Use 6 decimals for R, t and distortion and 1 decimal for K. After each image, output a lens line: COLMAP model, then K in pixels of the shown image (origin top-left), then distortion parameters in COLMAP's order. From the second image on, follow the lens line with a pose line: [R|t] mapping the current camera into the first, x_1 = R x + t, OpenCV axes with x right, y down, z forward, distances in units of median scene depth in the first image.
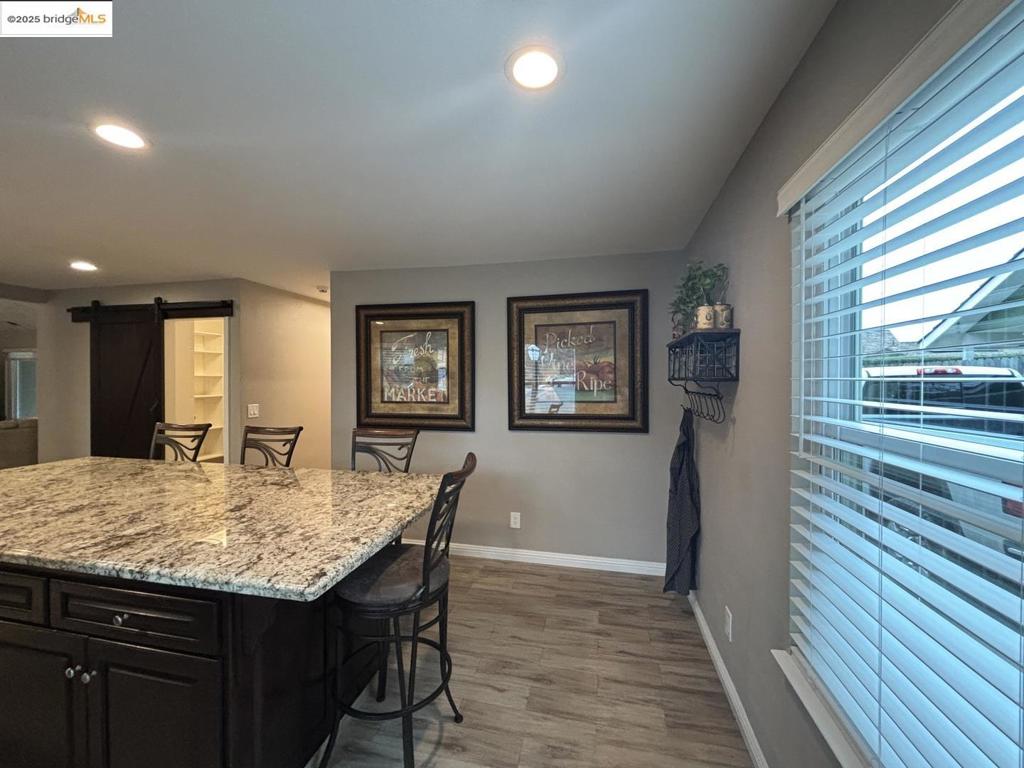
lens RADIAL K [[411.7, 0, 510.1], [0, 411.7, 381.3], [0, 0, 1]] dist [0.000343, 0.000003]
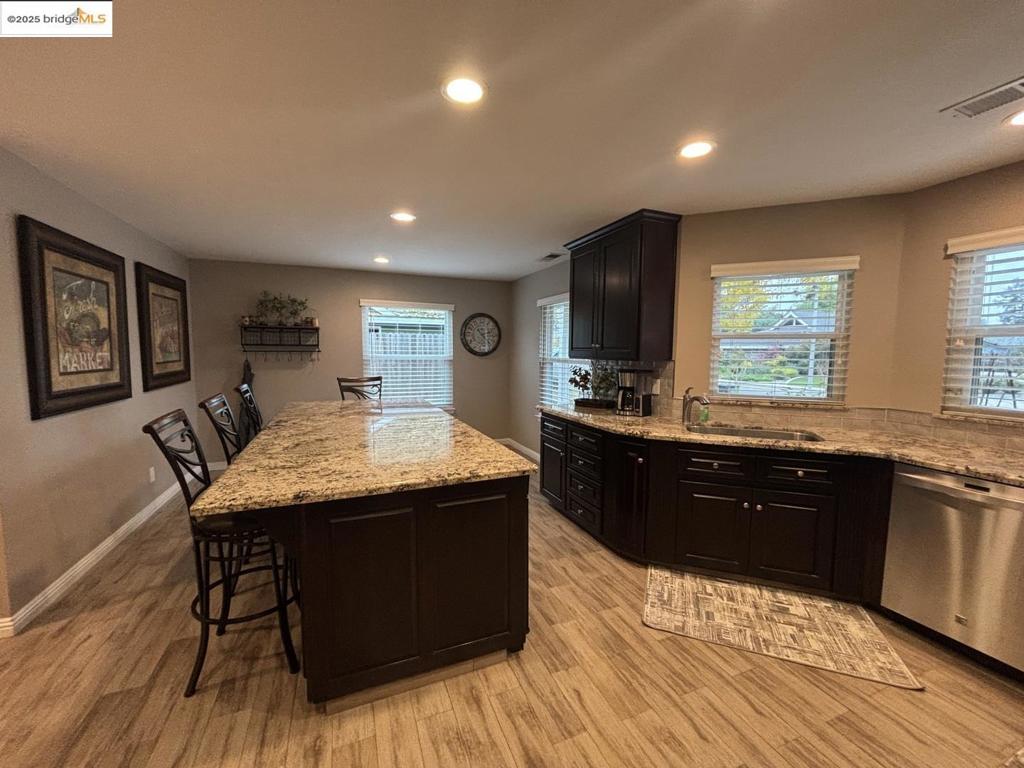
lens RADIAL K [[411.7, 0, 511.7], [0, 411.7, 381.1], [0, 0, 1]] dist [0.000343, 0.000003]
pose [[-0.578444, -0.066218, 0.813030, -1.320173], [-0.004138, 0.996925, 0.078252, 0.005899], [-0.815712, 0.041900, -0.576939, 0.806460]]
